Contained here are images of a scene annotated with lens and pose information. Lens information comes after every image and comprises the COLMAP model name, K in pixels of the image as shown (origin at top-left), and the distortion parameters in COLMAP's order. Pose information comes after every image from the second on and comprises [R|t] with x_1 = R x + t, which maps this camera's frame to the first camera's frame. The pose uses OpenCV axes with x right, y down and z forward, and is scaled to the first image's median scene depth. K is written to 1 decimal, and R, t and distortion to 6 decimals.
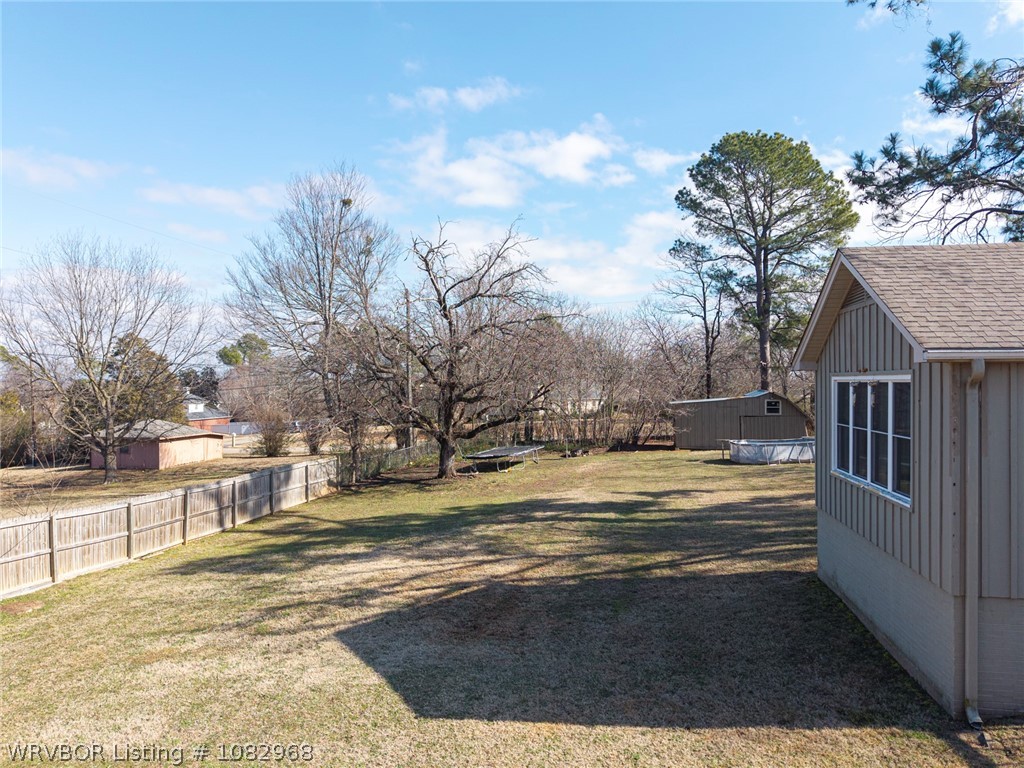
lens RADIAL K [[681.6, 0, 516.2], [0, 681.6, 393.4], [0, 0, 1]] dist [0.042799, -0.042209]
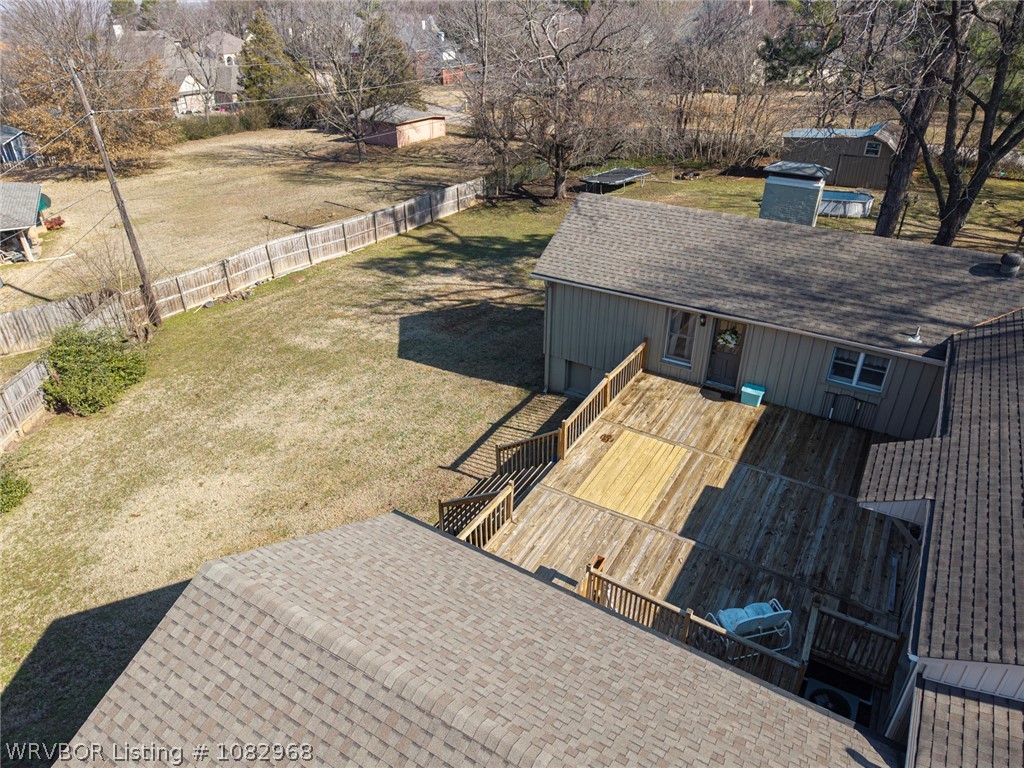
lens RADIAL K [[681.6, 0, 516.2], [0, 681.6, 393.4], [0, 0, 1]] dist [0.042799, -0.042209]
pose [[0.927552, 0.197391, -0.317308, 0.384268], [-0.013548, 0.866316, 0.499313, -0.258474], [0.373449, -0.458840, 0.806227, -0.374026]]
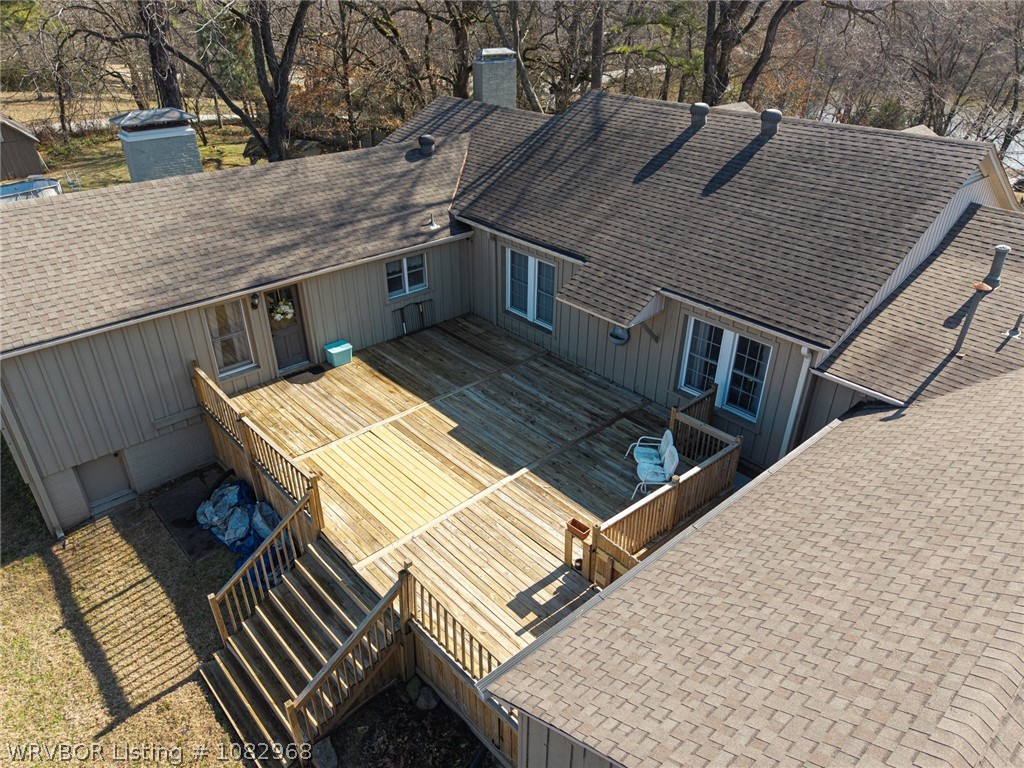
lens RADIAL K [[689.2, 0, 512.0], [0, 689.2, 384.0], [0, 0, 1]] dist [0.259731, -0.406679]
pose [[0.625650, -0.386642, 0.677547, 0.082379], [0.007379, 0.871428, 0.490467, -0.201814], [-0.780069, -0.301861, 0.548062, -0.215662]]
